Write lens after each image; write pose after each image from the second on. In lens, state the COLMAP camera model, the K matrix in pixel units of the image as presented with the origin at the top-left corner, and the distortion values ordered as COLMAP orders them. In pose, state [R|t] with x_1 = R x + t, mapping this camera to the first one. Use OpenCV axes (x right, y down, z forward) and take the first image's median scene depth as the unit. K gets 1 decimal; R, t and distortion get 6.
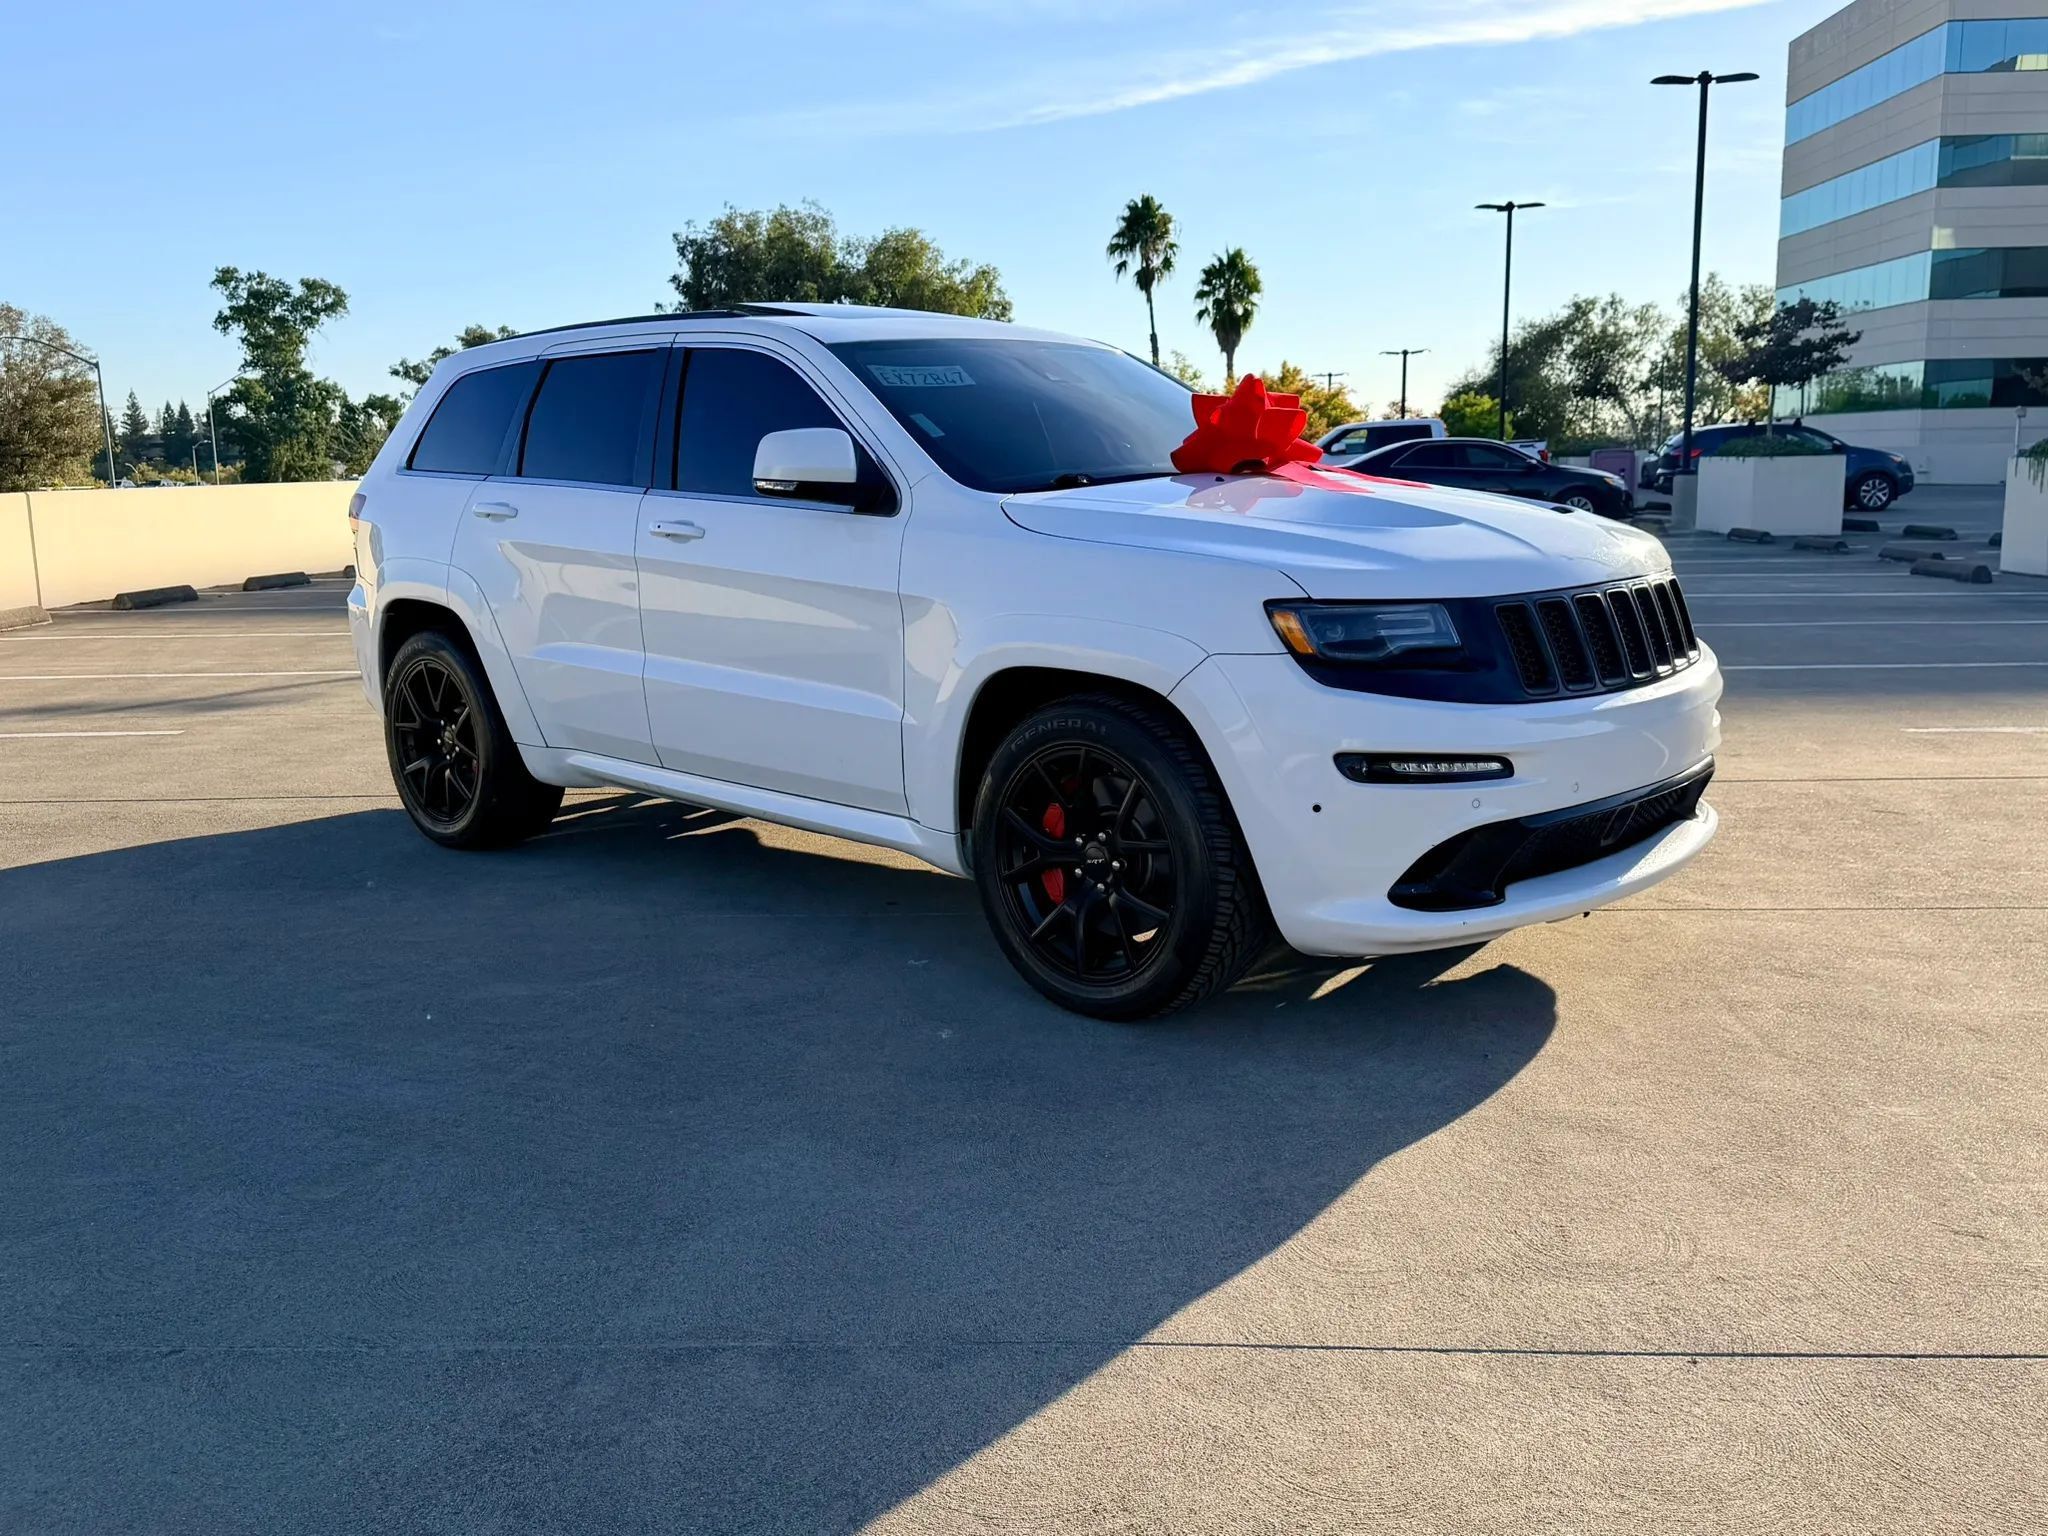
lens RADIAL K [[1709.3, 0, 1017.8], [0, 1709.3, 788.9], [0, 0, 1]] dist [0.136586, -0.239496]
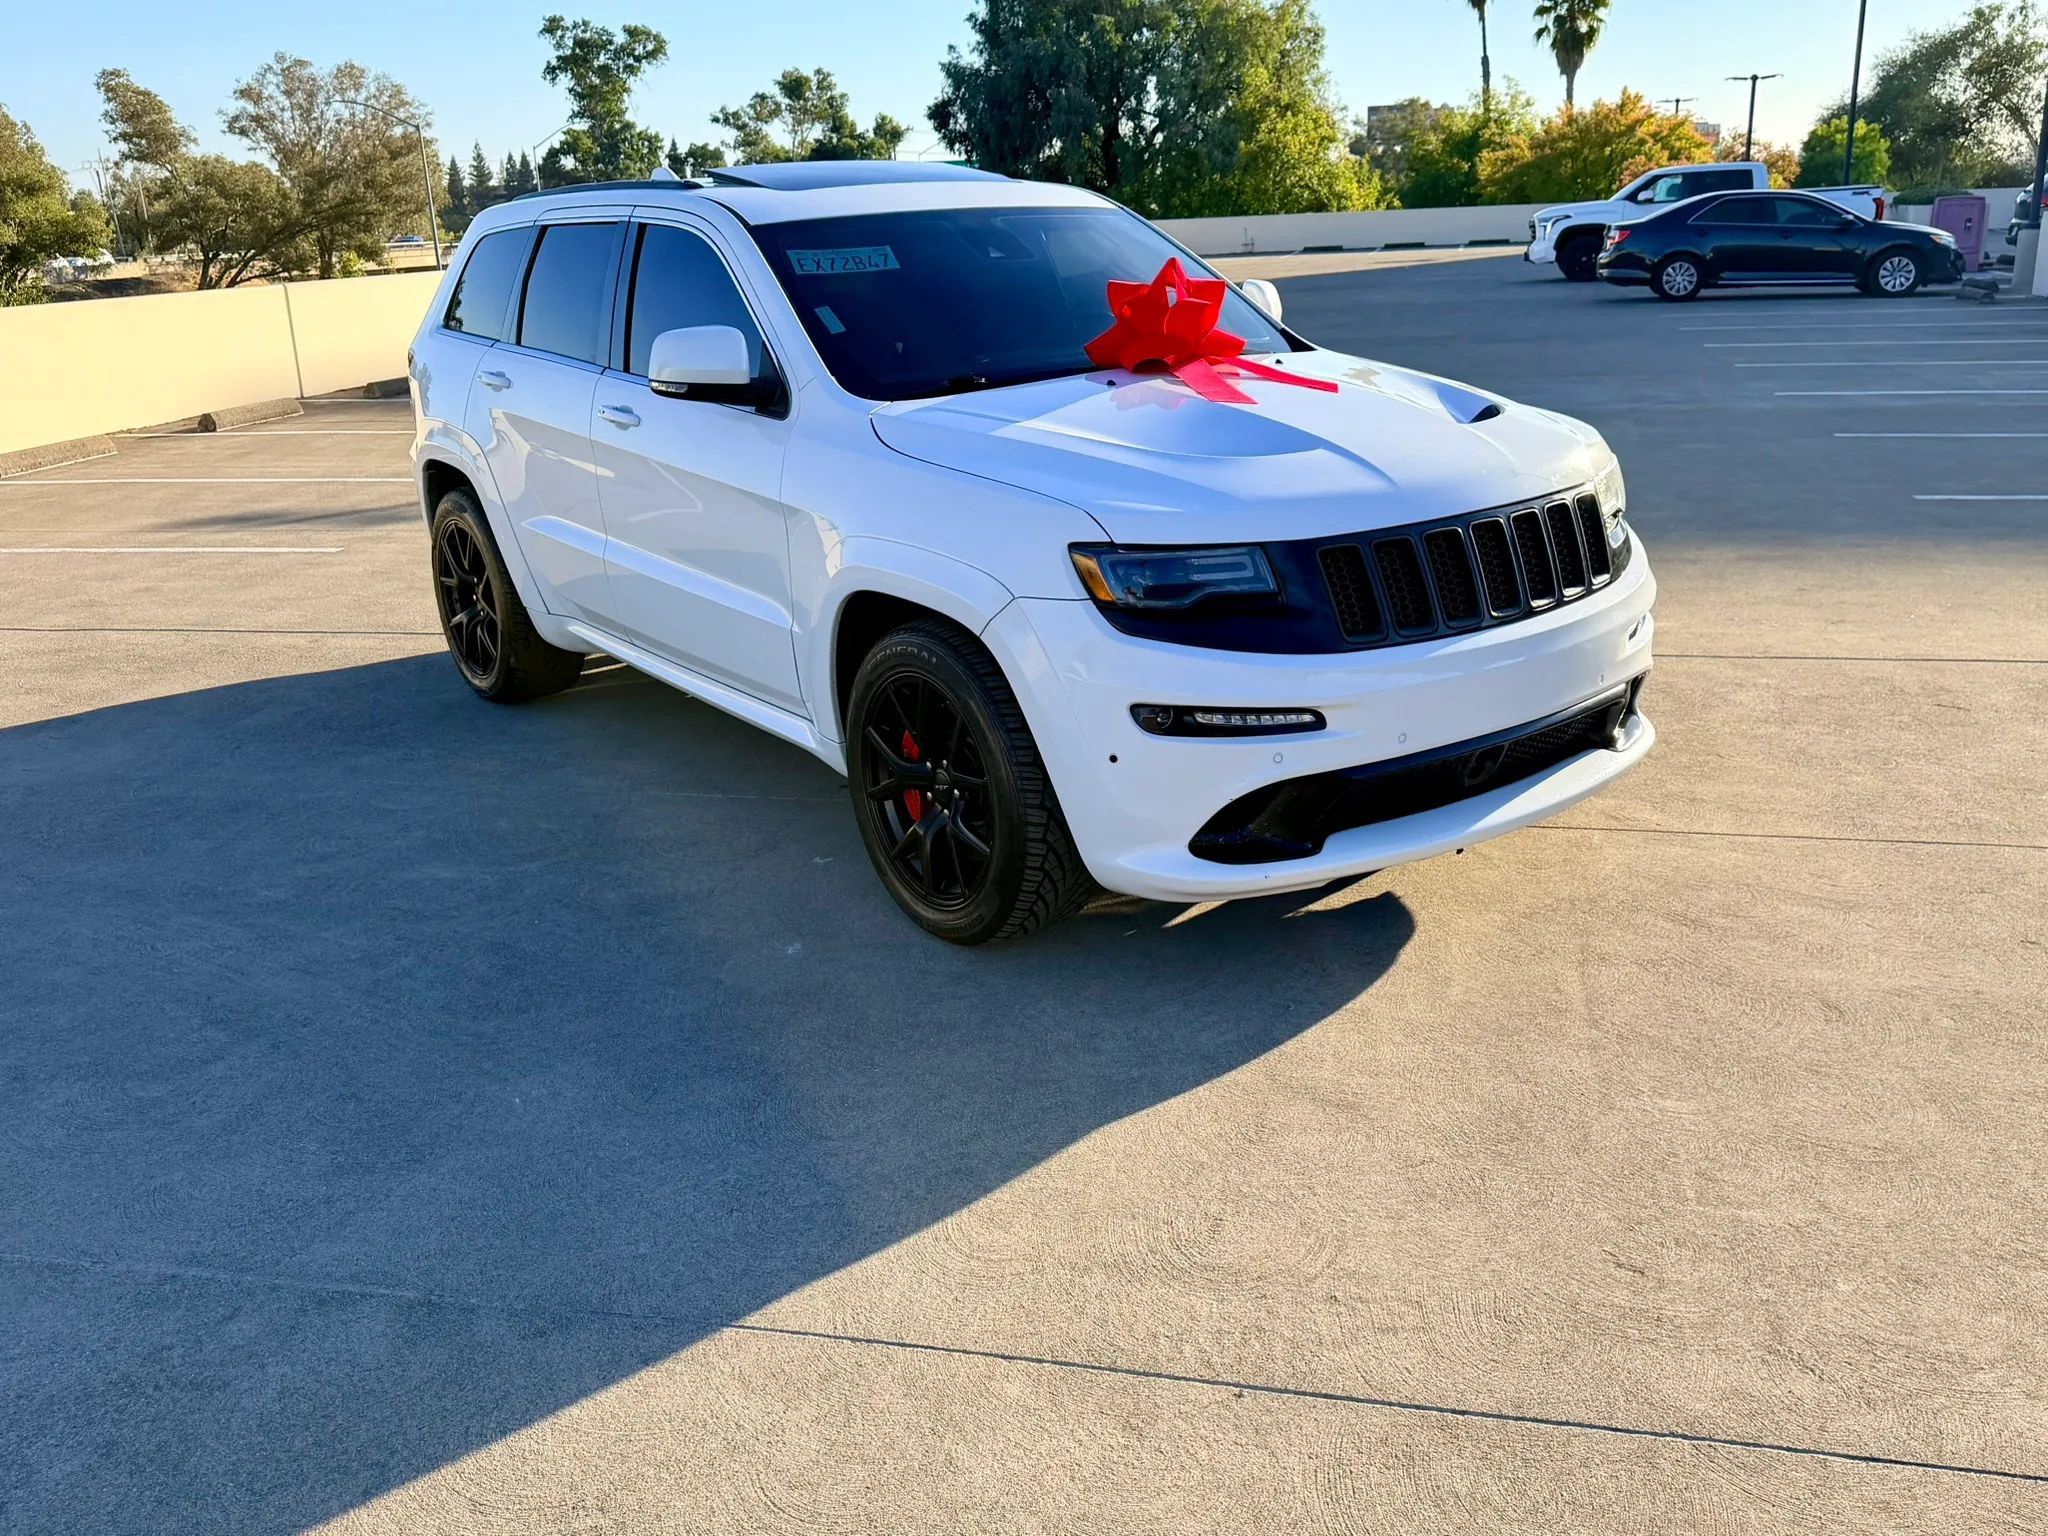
lens RADIAL K [[1707.7, 0, 1042.1], [0, 1707.7, 777.4], [0, 0, 1]] dist [0.138206, -0.243941]
pose [[0.986789, 0.037179, -0.157686, 0.206595], [-0.016011, 0.990927, 0.133443, -0.077376], [0.161217, -0.129156, 0.978431, 0.022083]]
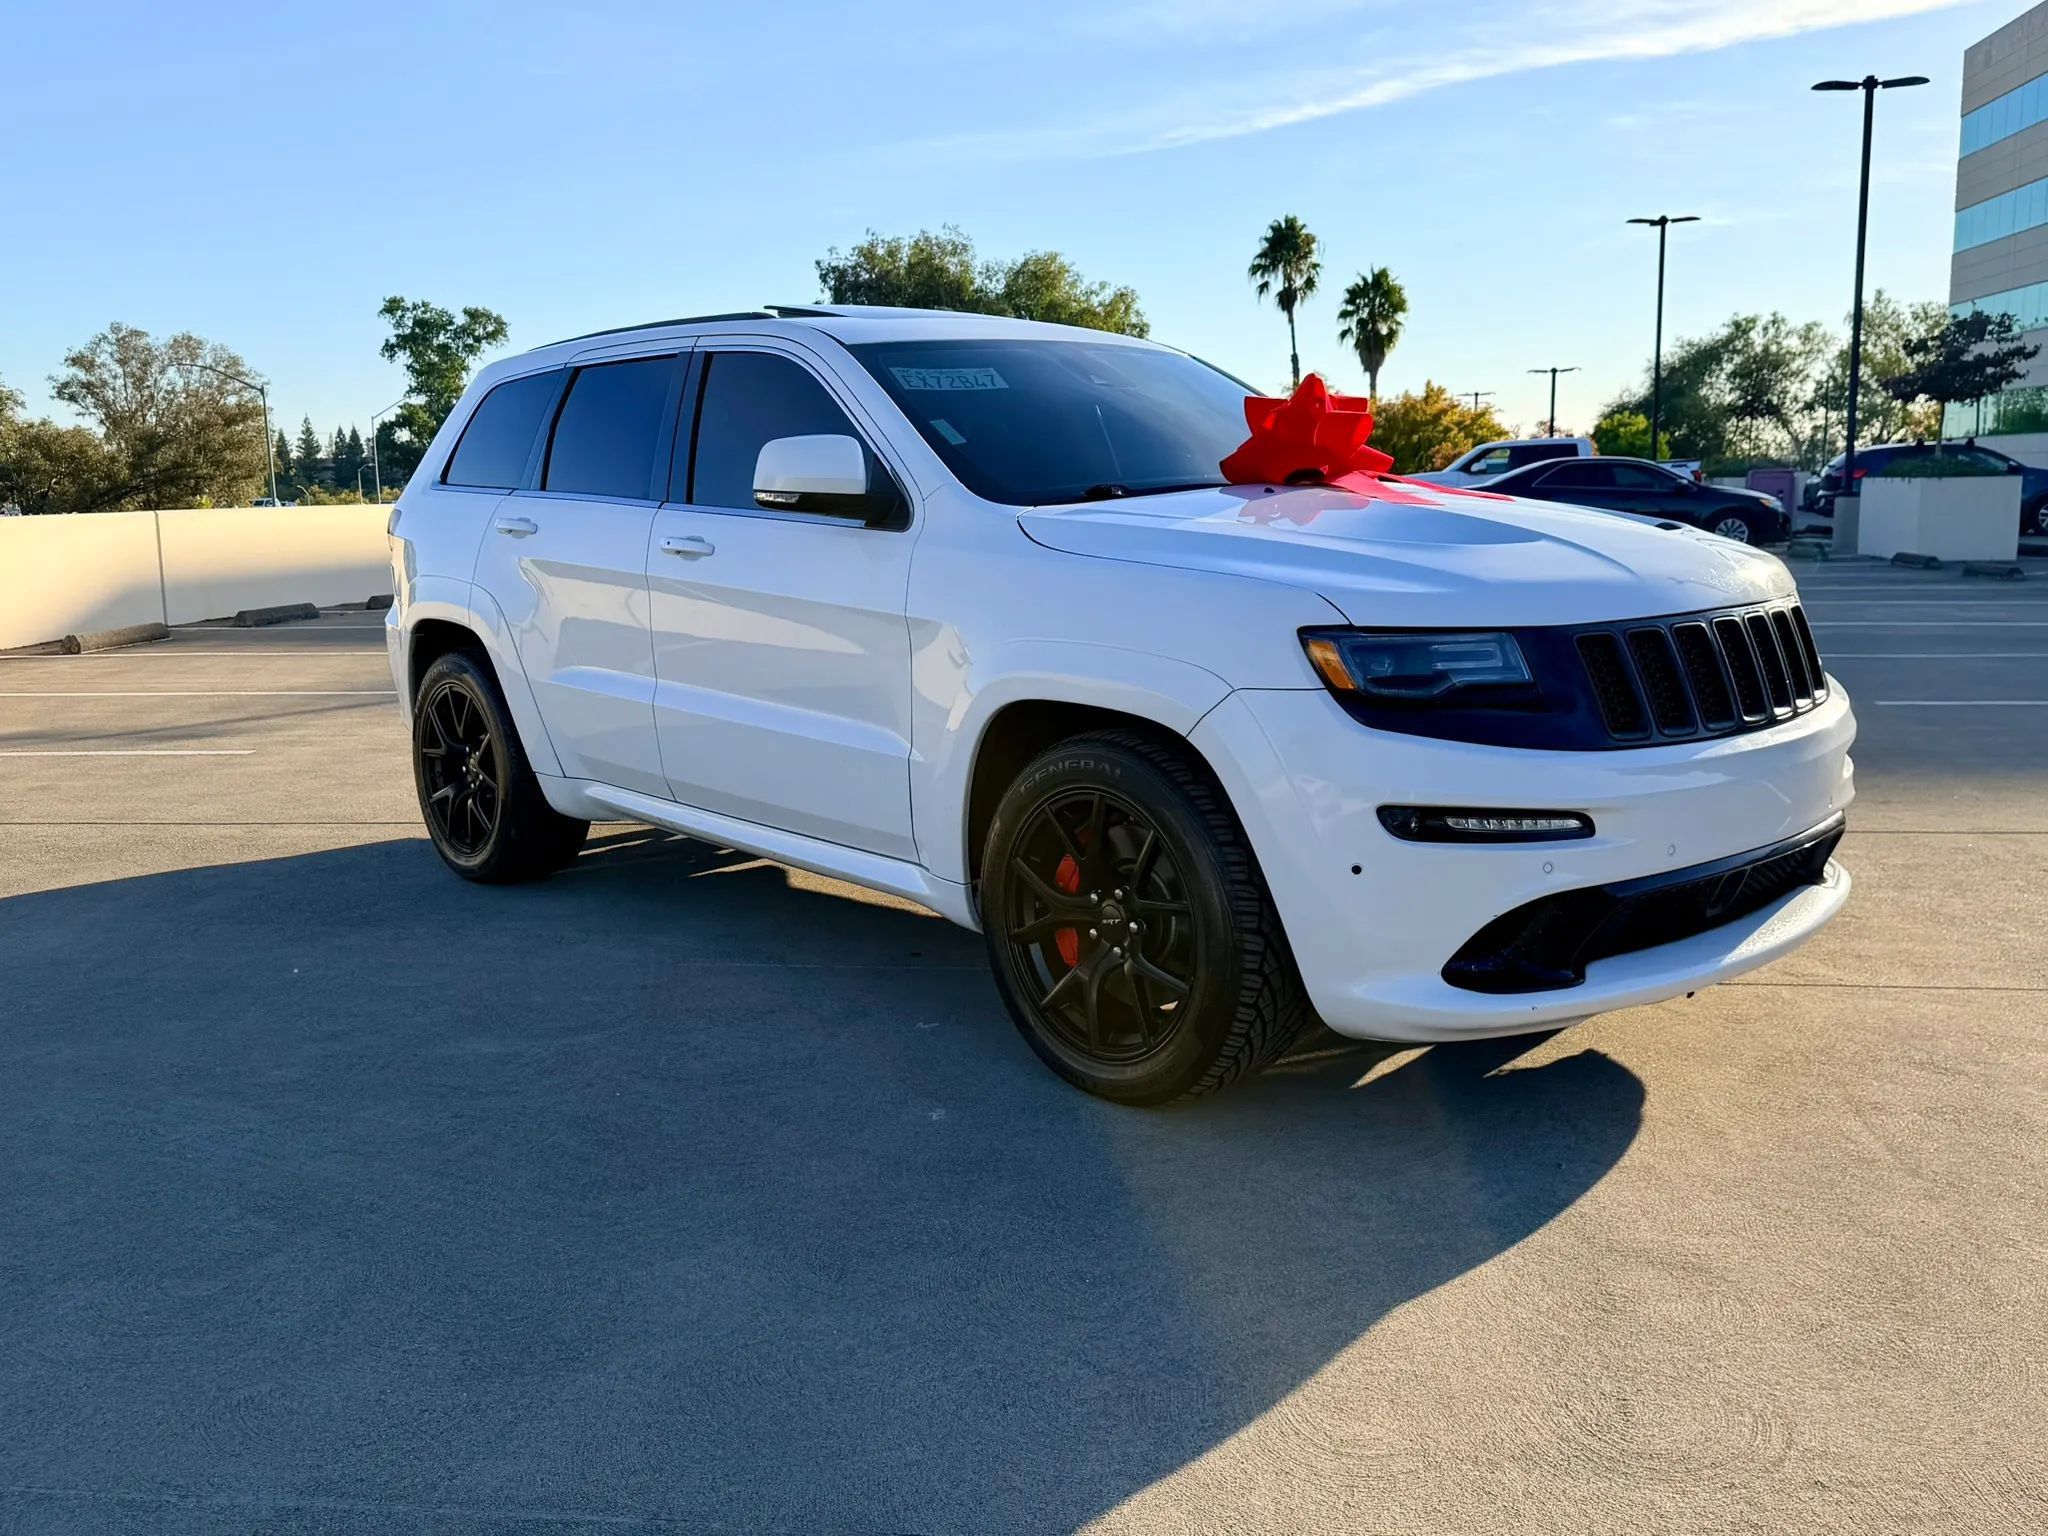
lens RADIAL K [[1716.7, 0, 1017.0], [0, 1716.7, 777.2], [0, 0, 1]] dist [0.137942, -0.262037]
pose [[0.996813, 0.014125, -0.078510, 0.051504], [-0.015663, 0.999697, -0.019001, -0.011339], [0.078218, 0.020170, 0.996732, 0.089580]]
